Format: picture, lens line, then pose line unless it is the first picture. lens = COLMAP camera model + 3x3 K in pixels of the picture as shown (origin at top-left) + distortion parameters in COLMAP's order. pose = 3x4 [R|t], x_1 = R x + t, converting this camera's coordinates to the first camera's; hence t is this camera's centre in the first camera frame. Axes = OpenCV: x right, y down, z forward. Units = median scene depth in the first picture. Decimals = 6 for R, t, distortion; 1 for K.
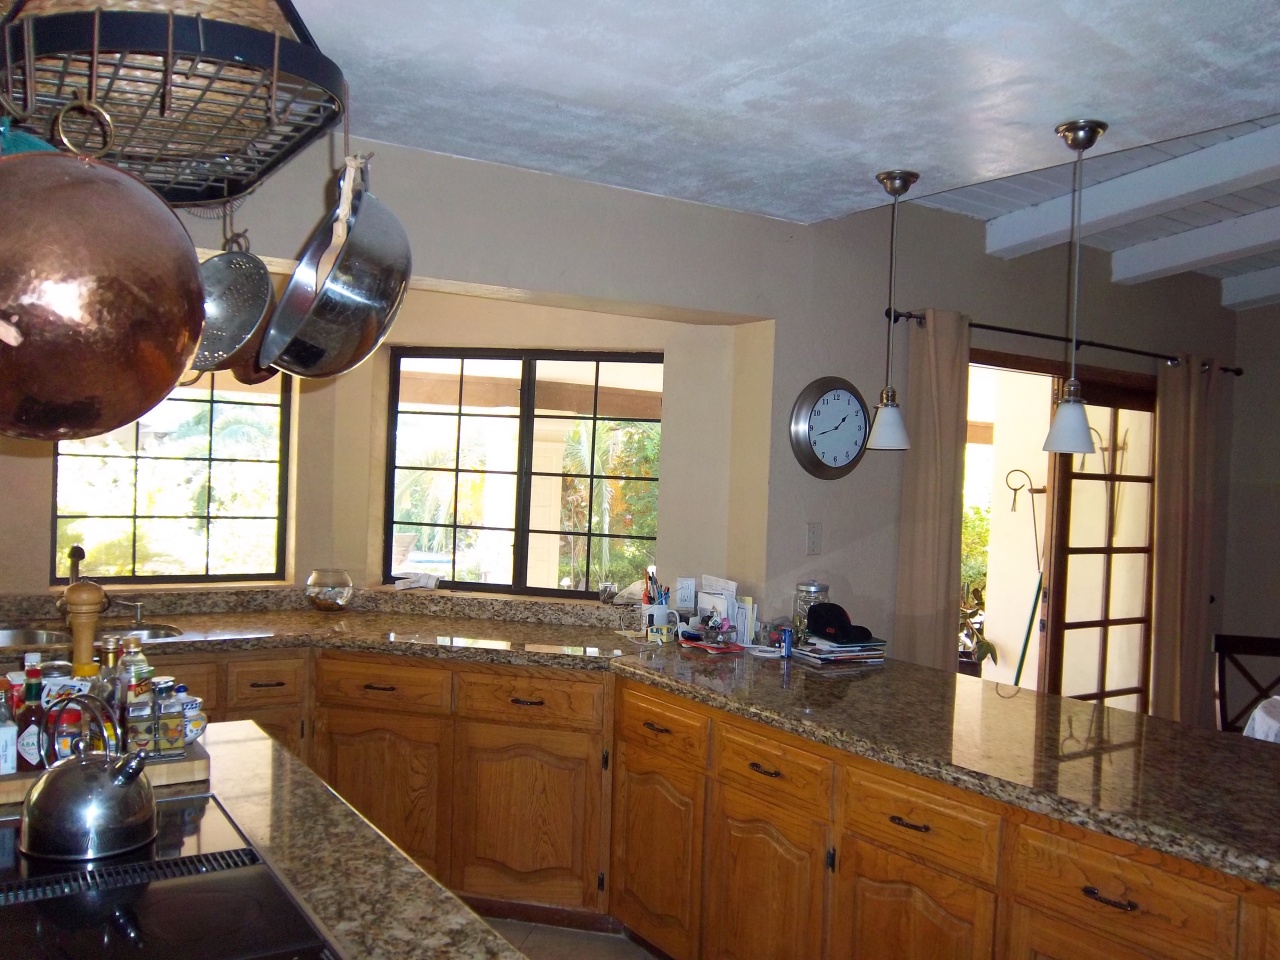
lens RADIAL K [[1098.0, 0, 640.0], [0, 1098.0, 480.0], [0, 0, 1]] dist [-0.105669, 0.075652]
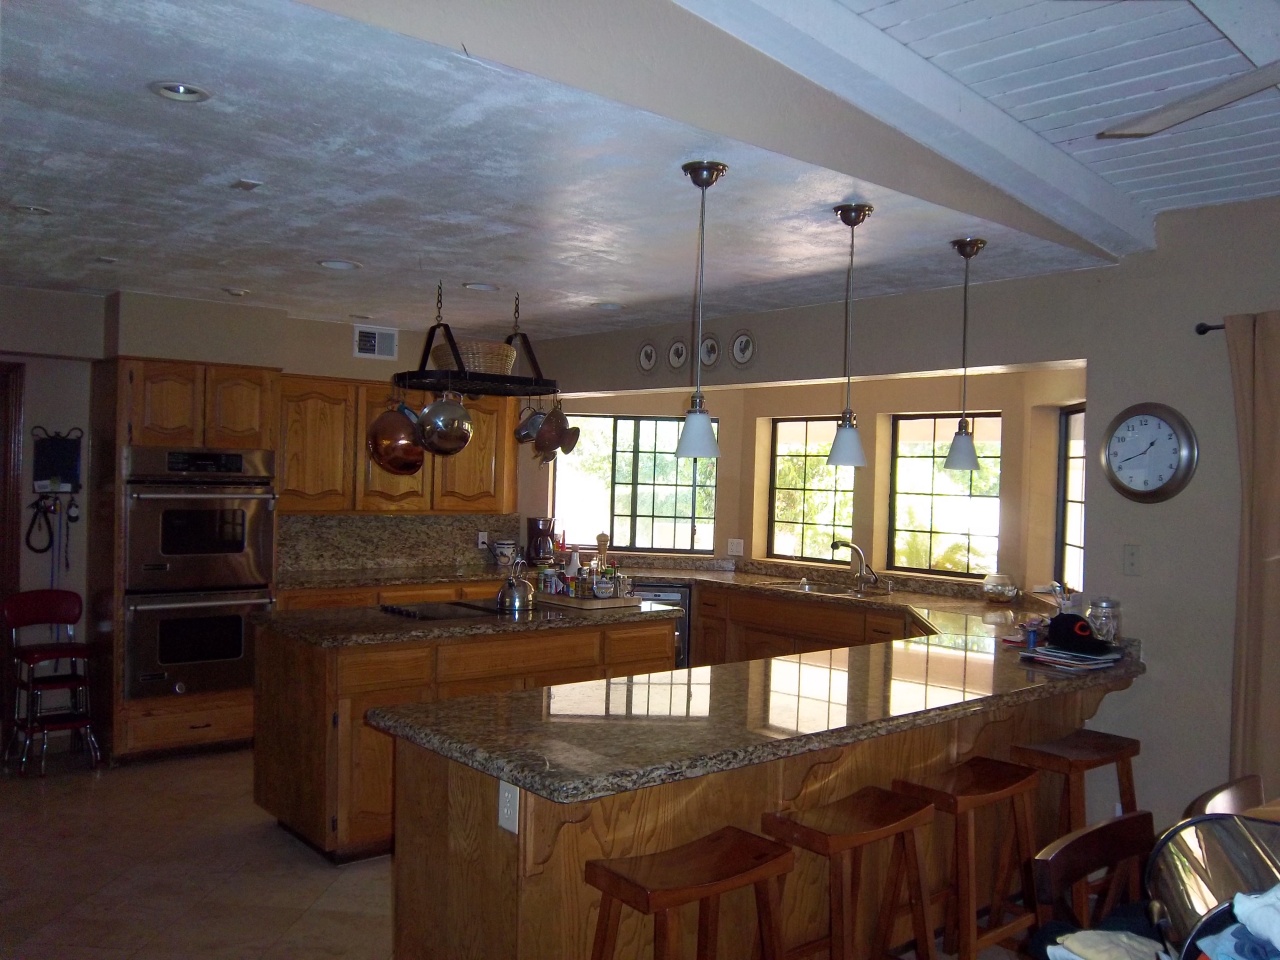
lens RADIAL K [[1098.0, 0, 640.0], [0, 1098.0, 480.0], [0, 0, 1]] dist [-0.105669, 0.075652]
pose [[0.135495, -0.028388, -0.990371, 1.122710], [-0.026655, 0.999123, -0.032286, 0.023611], [0.990419, 0.030773, 0.134620, 0.393320]]
